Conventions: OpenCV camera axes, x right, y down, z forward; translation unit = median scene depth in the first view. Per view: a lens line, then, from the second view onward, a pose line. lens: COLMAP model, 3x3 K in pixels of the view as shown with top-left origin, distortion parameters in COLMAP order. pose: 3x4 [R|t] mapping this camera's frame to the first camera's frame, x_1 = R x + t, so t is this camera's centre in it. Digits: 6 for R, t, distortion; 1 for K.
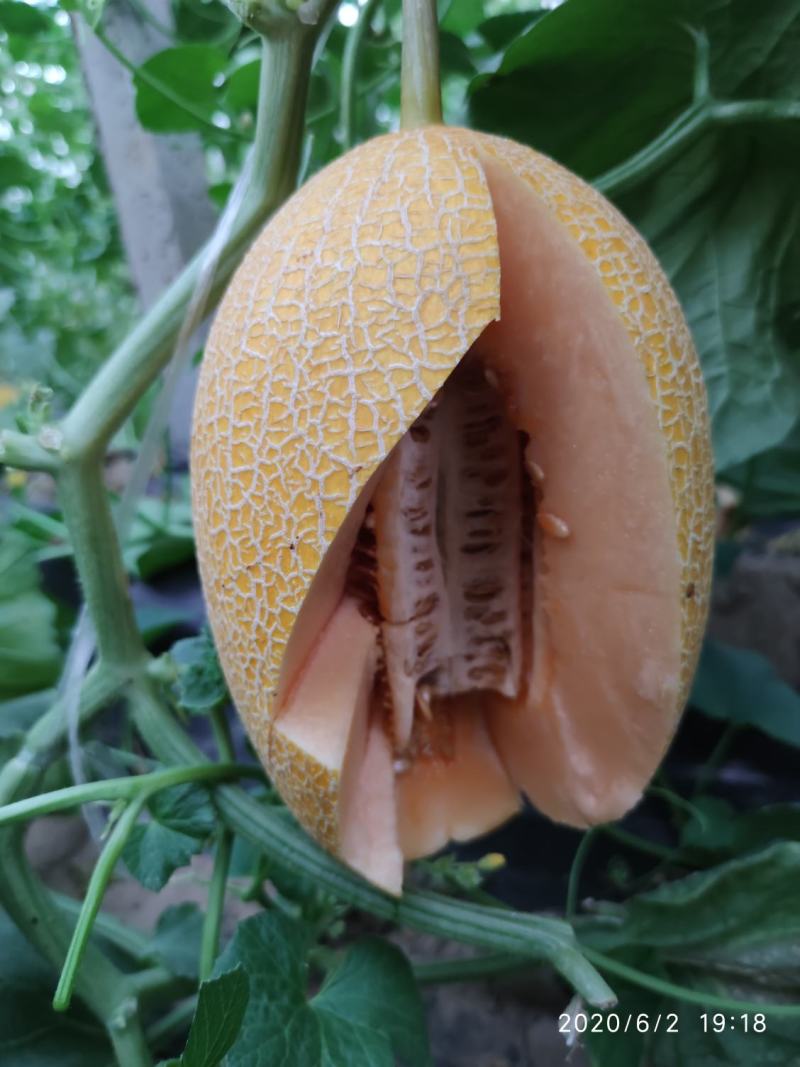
lens RADIAL K [[782.7, 0, 401.5], [0, 782.7, 533.5], [0, 0, 1]] dist [0.023483, -0.012180]
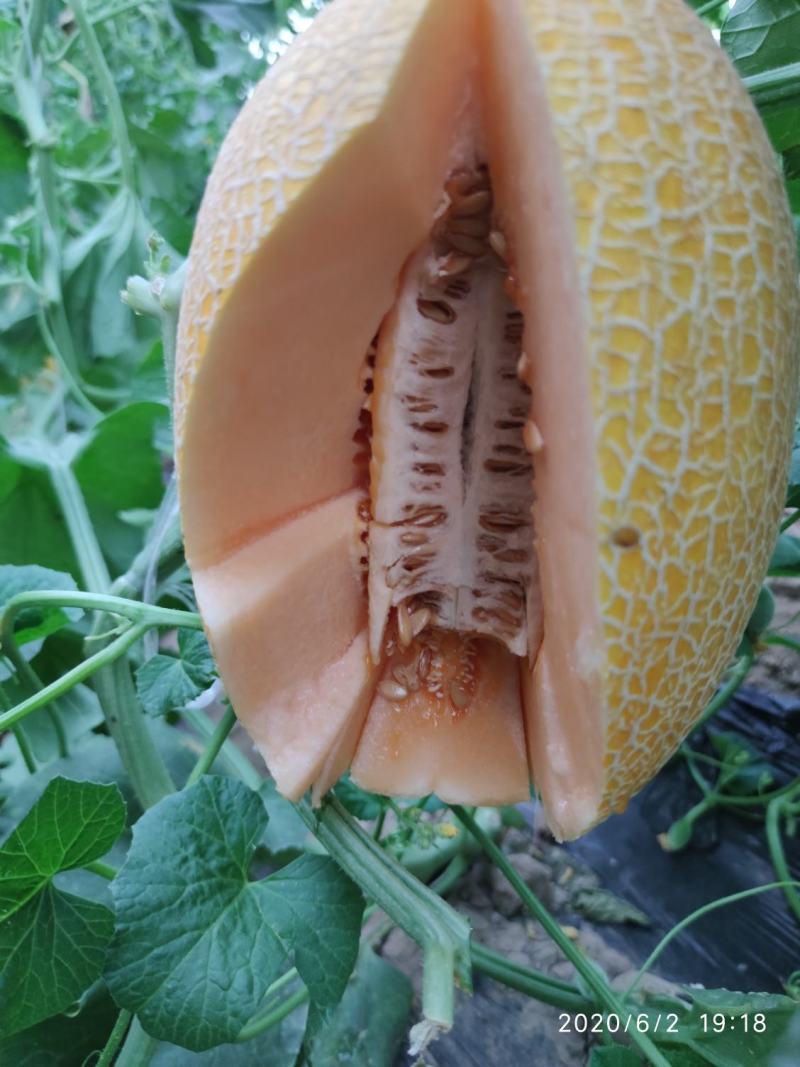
lens RADIAL K [[782.7, 0, 400.9], [0, 782.7, 531.7], [0, 0, 1]] dist [0.023483, -0.012180]
pose [[0.842866, 0.238802, -0.482234, 0.444837], [-0.231170, 0.969920, 0.076257, 0.049405], [0.485939, 0.047204, 0.872717, 0.224999]]
